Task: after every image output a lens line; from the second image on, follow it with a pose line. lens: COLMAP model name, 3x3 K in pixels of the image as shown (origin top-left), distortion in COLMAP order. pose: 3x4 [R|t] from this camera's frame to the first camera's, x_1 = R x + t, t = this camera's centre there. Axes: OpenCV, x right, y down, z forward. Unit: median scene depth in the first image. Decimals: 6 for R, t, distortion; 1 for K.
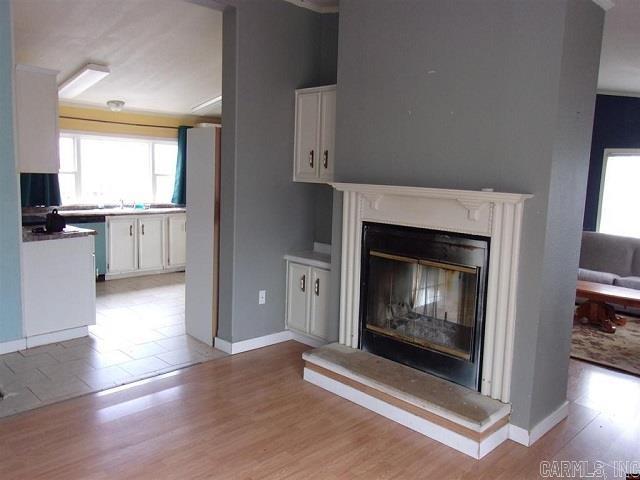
lens RADIAL K [[509.2, 0, 315.7], [0, 509.2, 235.8], [0, 0, 1]] dist [-0.005567, 0.036666]
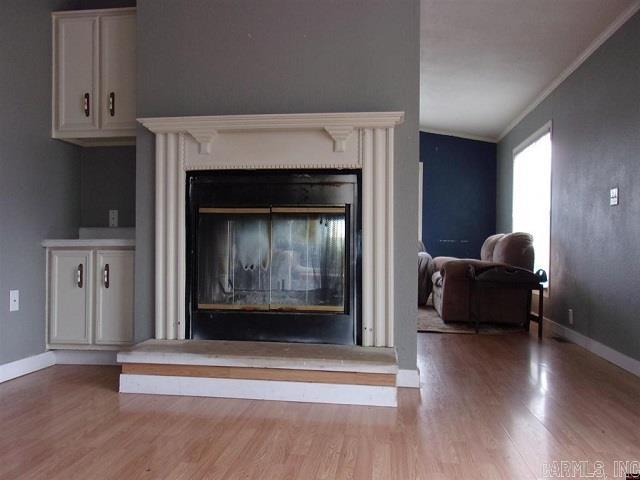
lens RADIAL K [[509.2, 0, 322.4], [0, 509.2, 241.5], [0, 0, 1]] dist [-0.005567, 0.036666]
pose [[0.802421, -0.035365, 0.595709, -0.211286], [0.093564, 0.993352, -0.067060, 0.150846], [-0.589378, 0.109548, 0.800396, 0.257209]]
